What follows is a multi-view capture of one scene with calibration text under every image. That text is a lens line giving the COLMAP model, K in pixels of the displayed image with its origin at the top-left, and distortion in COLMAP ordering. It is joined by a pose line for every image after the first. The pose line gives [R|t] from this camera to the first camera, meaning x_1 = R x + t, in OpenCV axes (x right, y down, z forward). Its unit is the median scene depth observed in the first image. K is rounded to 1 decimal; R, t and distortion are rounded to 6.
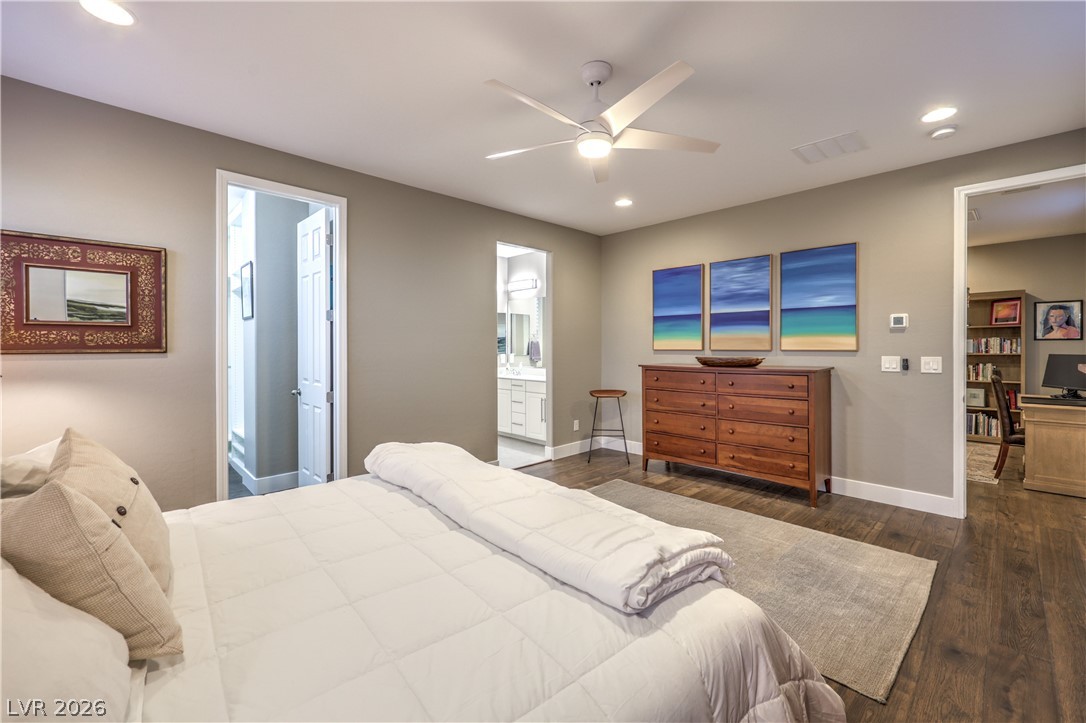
lens RADIAL K [[445.6, 0, 552.8], [0, 445.6, 355.2], [0, 0, 1]] dist [-0.000620, -0.000056]
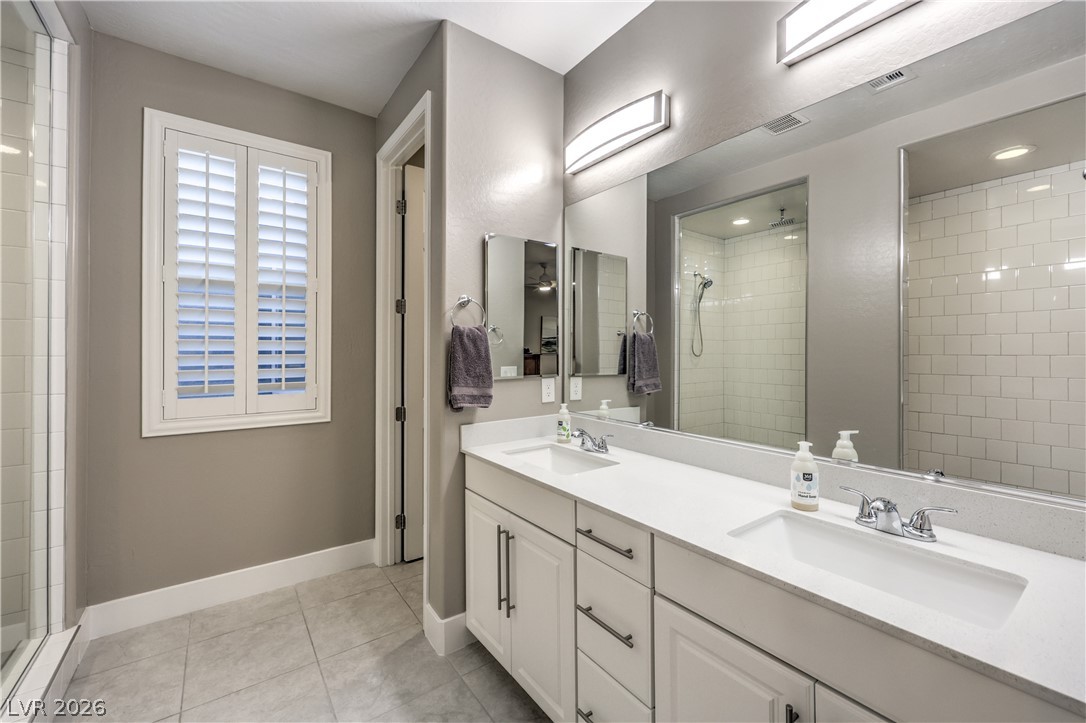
lens RADIAL K [[445.6, 0, 552.8], [0, 445.6, 355.2], [0, 0, 1]] dist [-0.000620, -0.000056]
pose [[0.990744, 0.001178, -0.135737, -0.066072], [-0.002324, 0.999963, -0.008281, -0.012832], [0.135722, 0.008519, 0.990710, 0.692489]]
